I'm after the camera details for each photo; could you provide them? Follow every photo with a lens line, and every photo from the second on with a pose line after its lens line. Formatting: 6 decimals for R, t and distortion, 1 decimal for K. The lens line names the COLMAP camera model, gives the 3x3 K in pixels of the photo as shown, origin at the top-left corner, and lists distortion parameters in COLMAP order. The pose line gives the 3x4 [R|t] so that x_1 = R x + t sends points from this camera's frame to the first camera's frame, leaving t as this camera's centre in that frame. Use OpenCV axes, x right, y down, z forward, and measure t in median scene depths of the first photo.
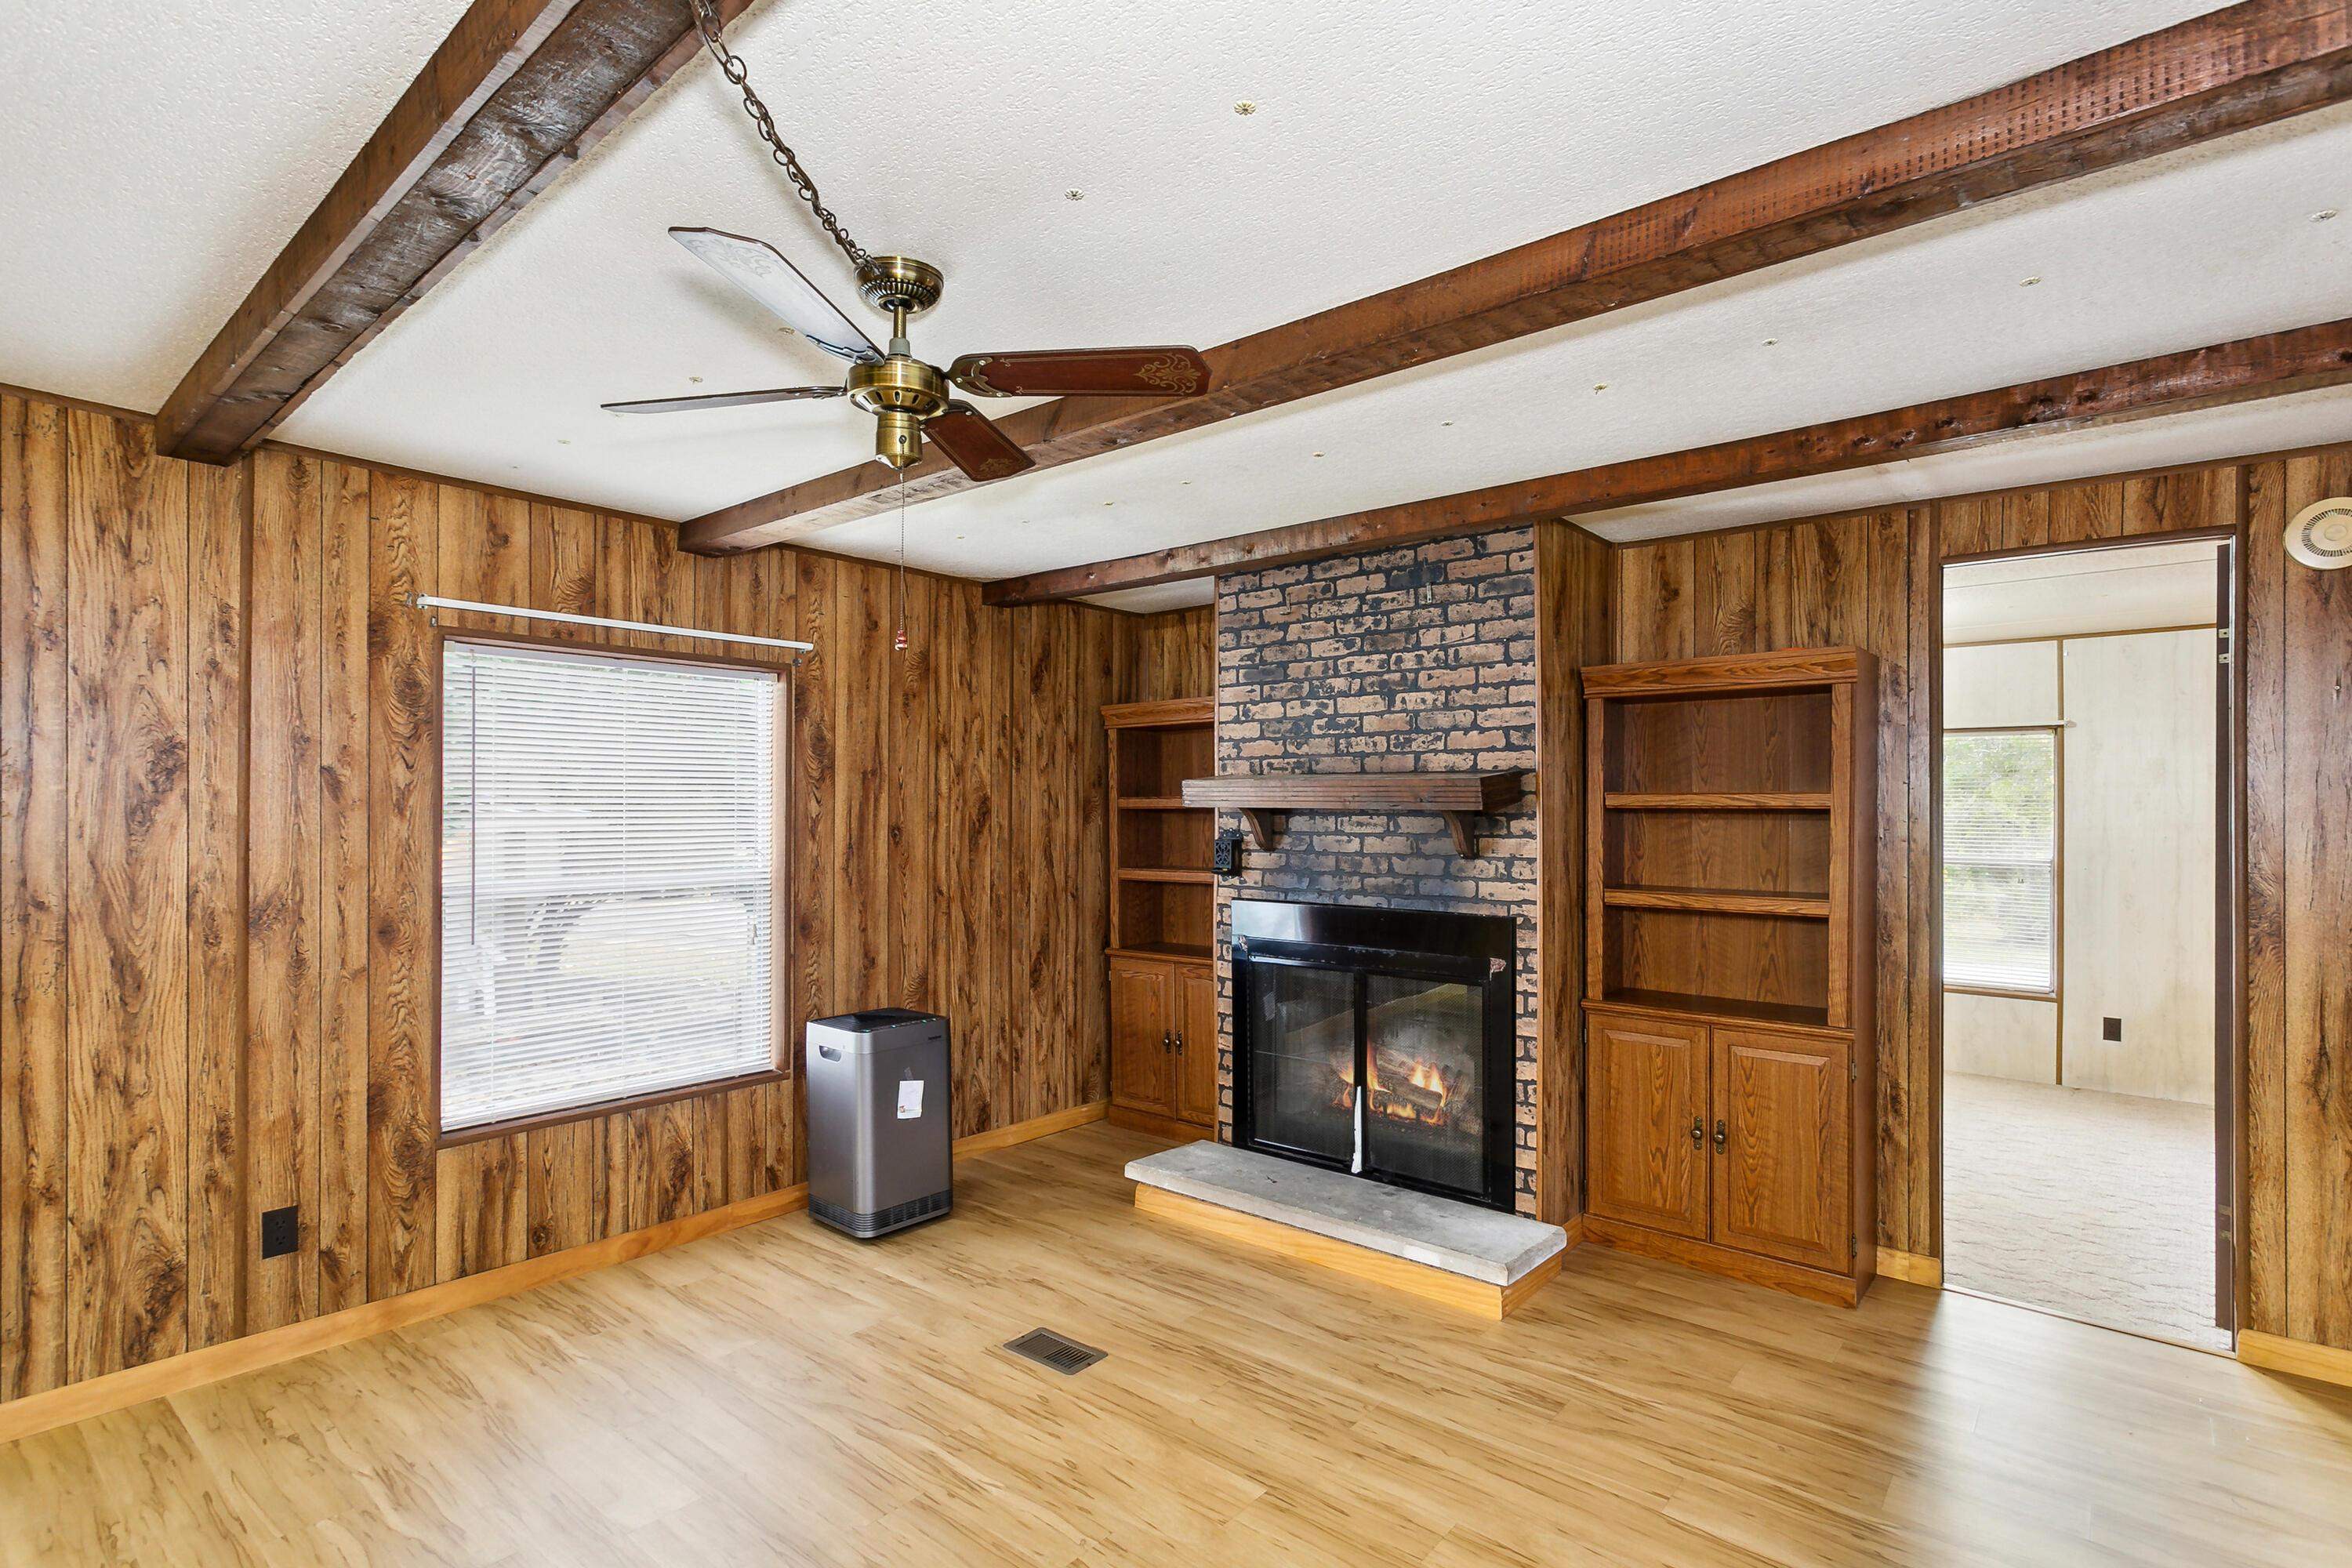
lens RADIAL K [[1126.7, 0, 1173.4], [0, 1126.7, 810.9], [0, 0, 1]] dist [-0.000032, 0.000498]
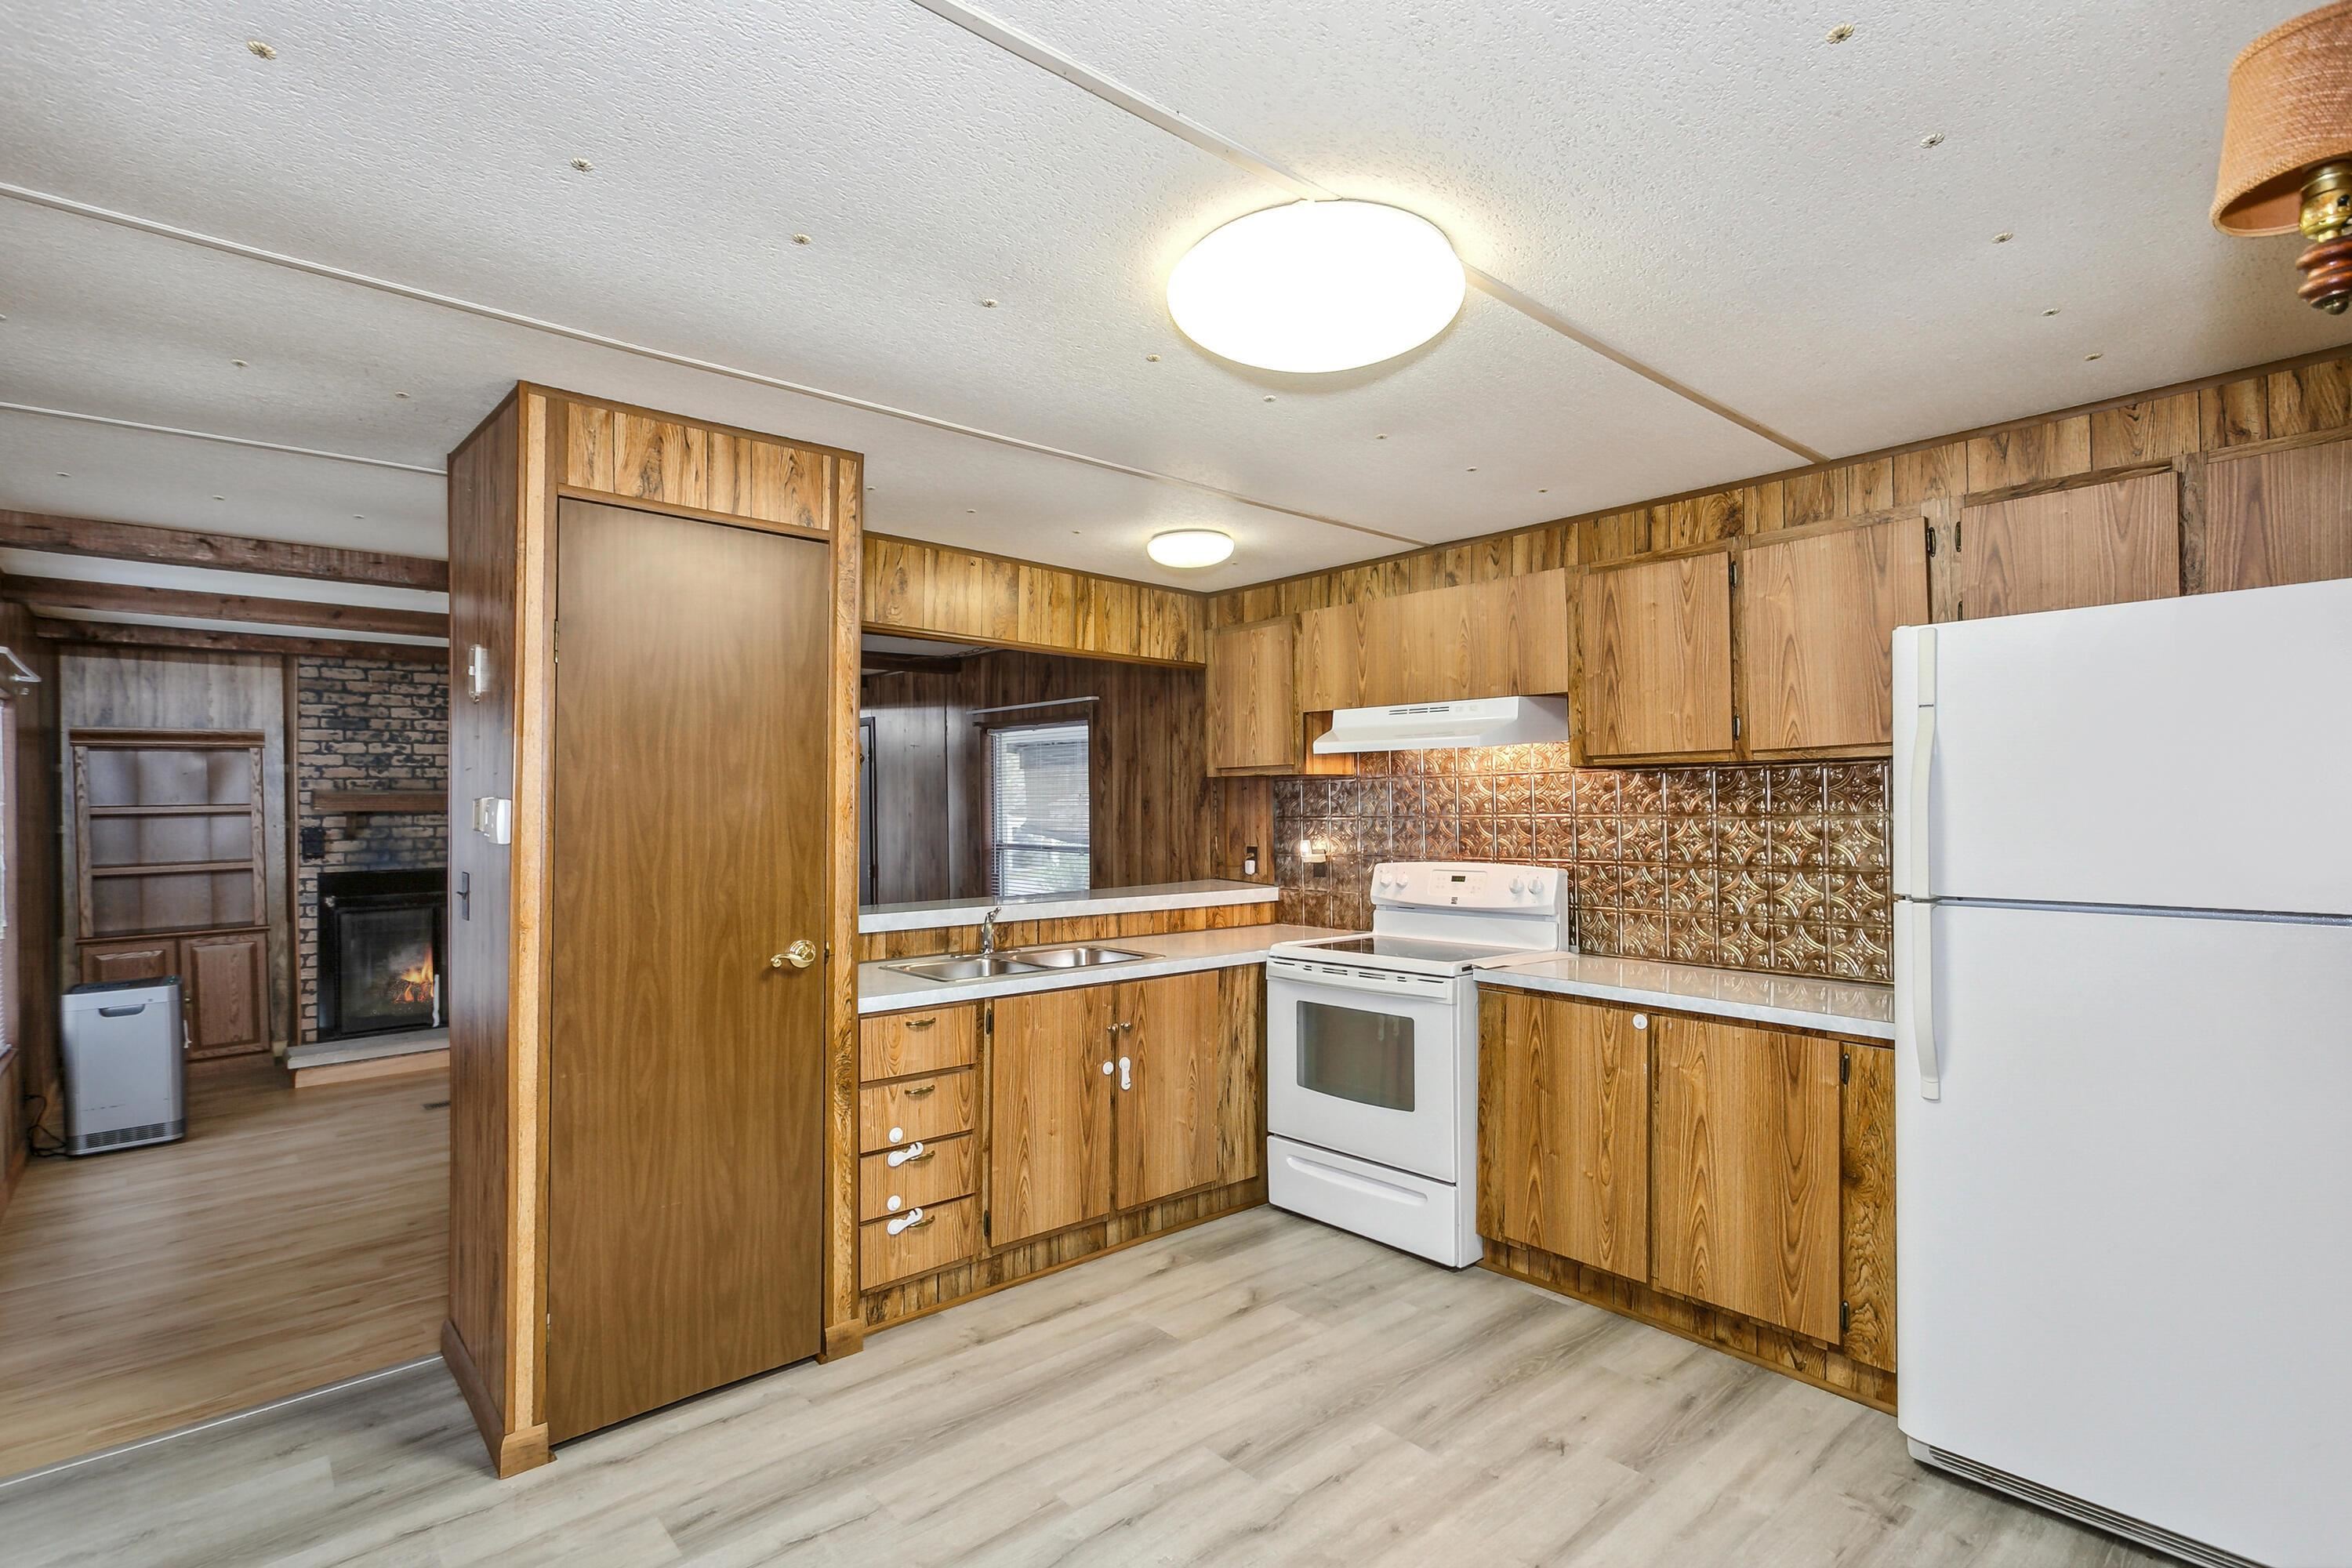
lens RADIAL K [[1141.5, 0, 1186.9], [0, 1141.5, 794.4], [0, 0, 1]] dist [0.004617, 0.000940]
pose [[0.146987, -0.001680, 0.989137, -1.440091], [0.014898, 0.999889, -0.000516, -0.009041], [-0.989026, 0.014812, 0.146996, -0.390145]]
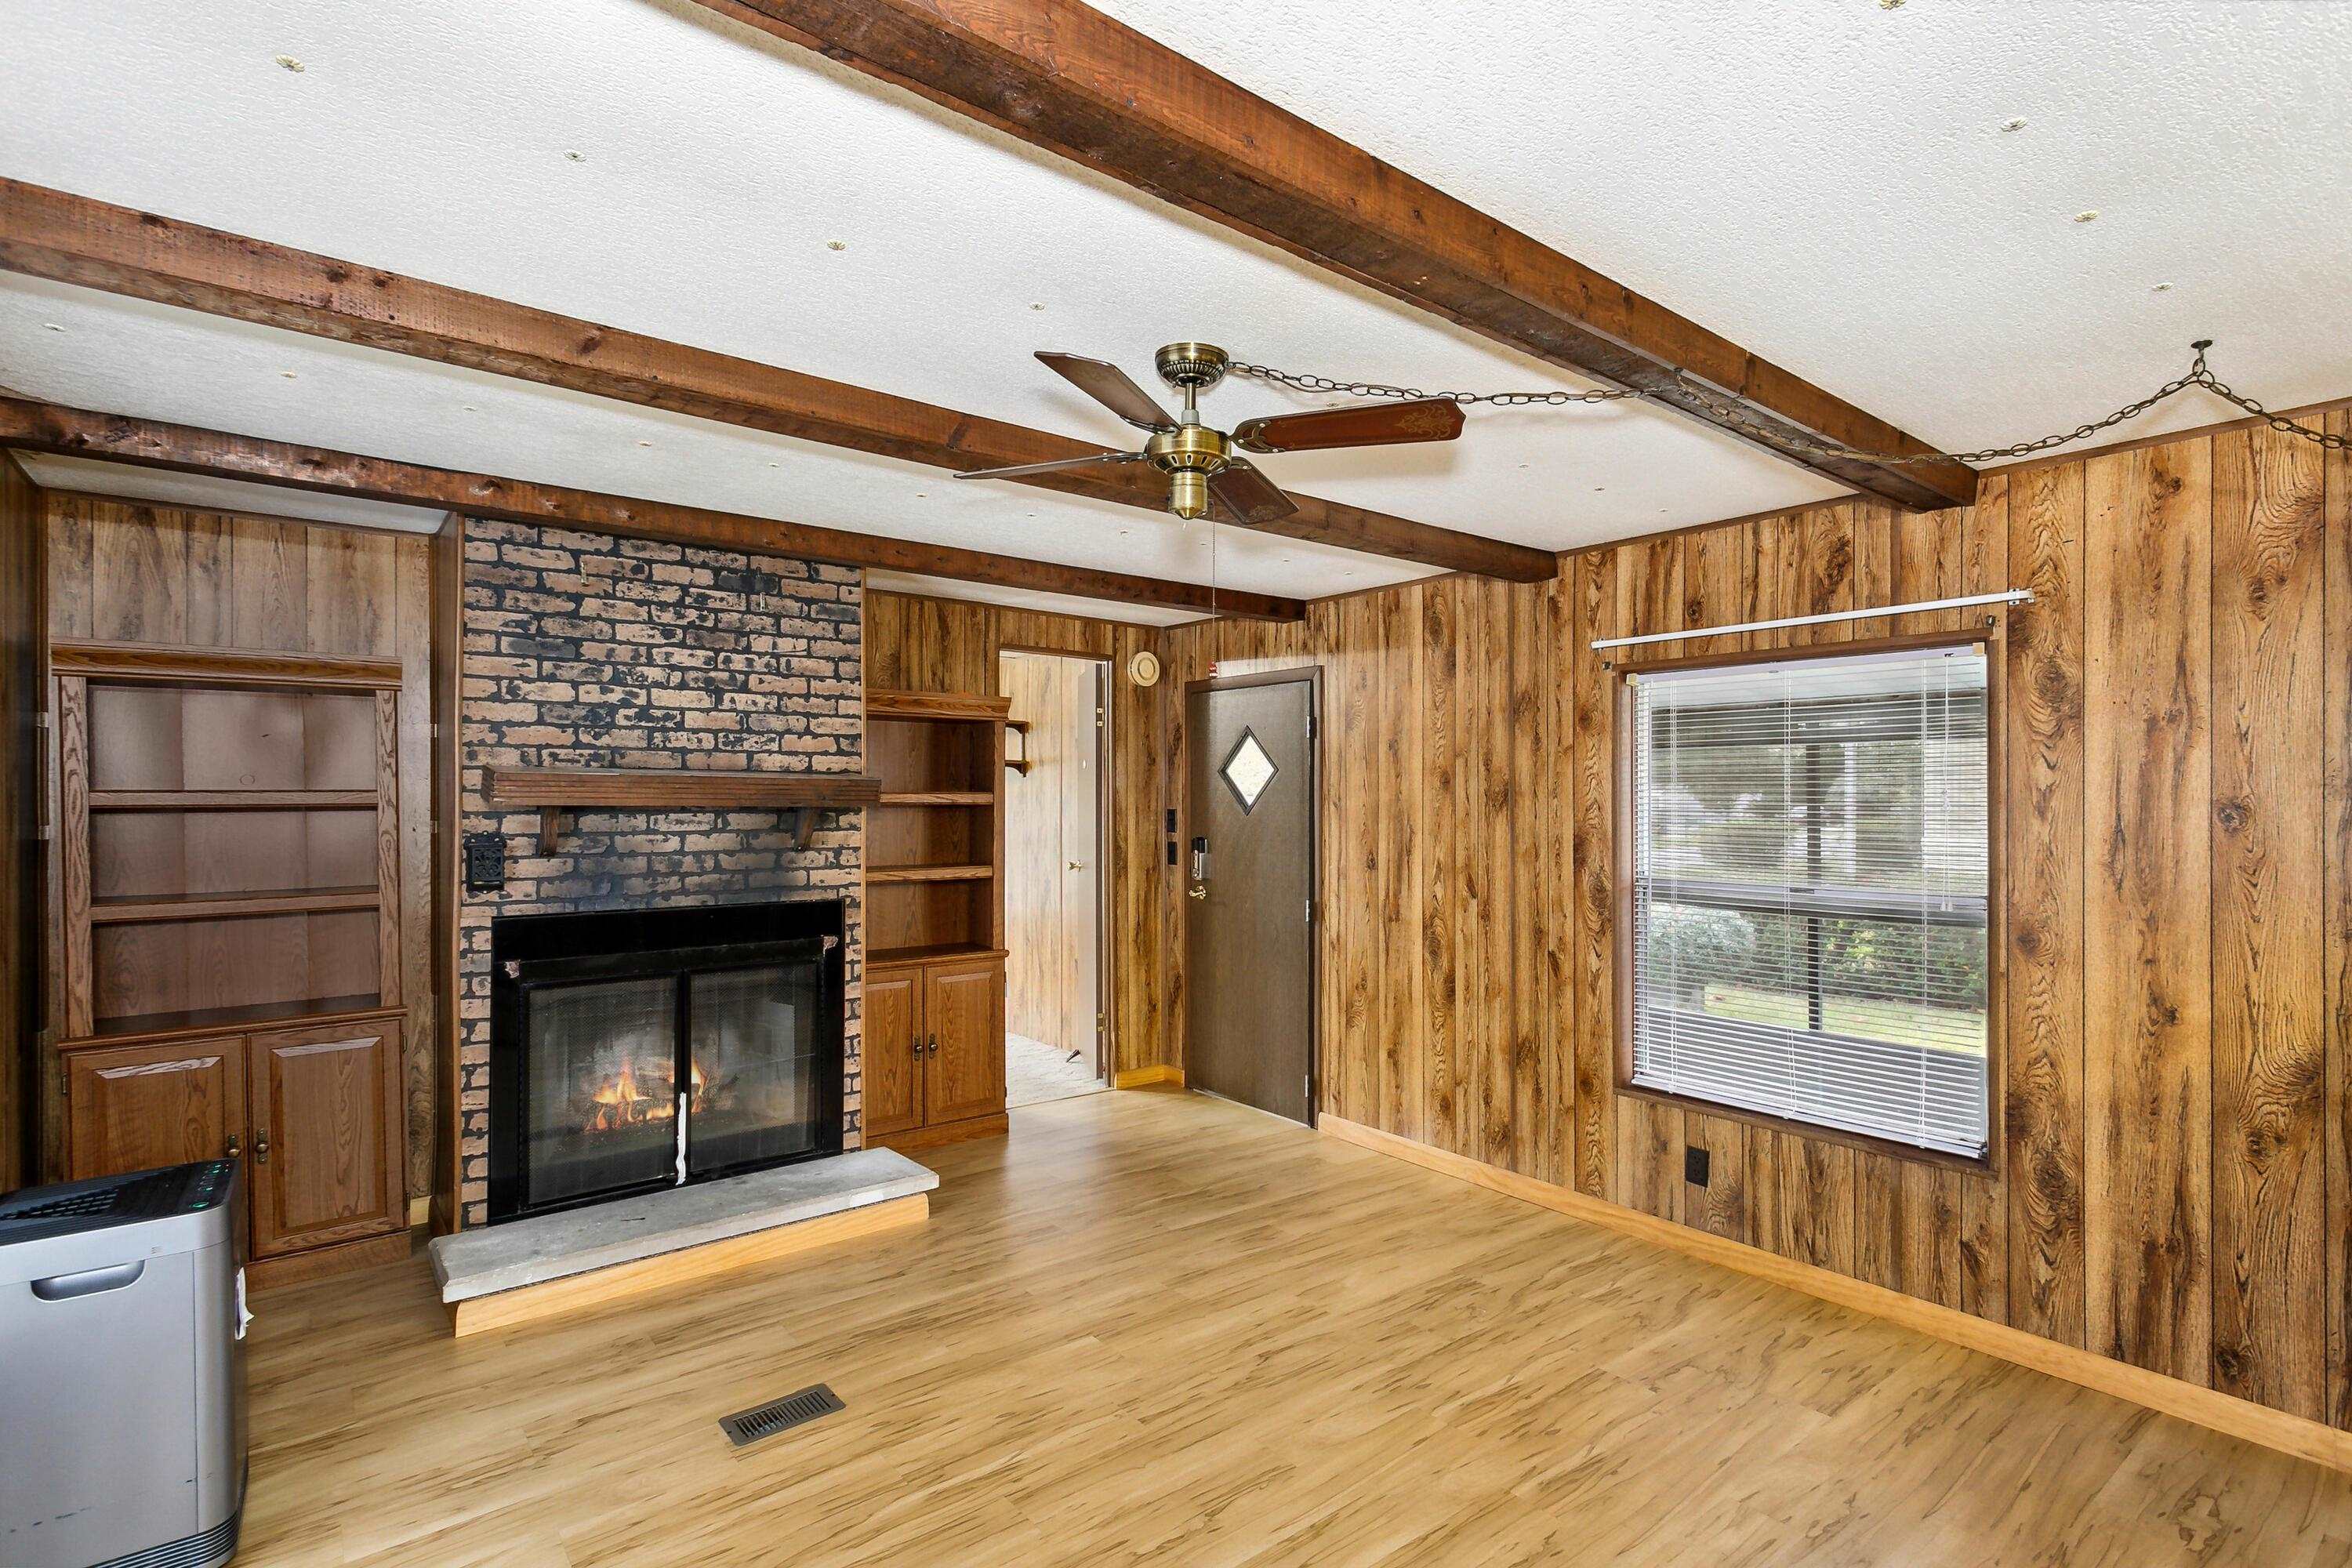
lens RADIAL K [[1127.2, 0, 1185.9], [0, 1127.2, 798.0], [0, 0, 1]] dist [0.005109, 0.001021]
pose [[0.198094, -0.000637, 0.980183, -0.737312], [0.001538, 0.999999, 0.000339, -0.009070], [-0.980182, 0.001441, 0.198095, 0.403678]]
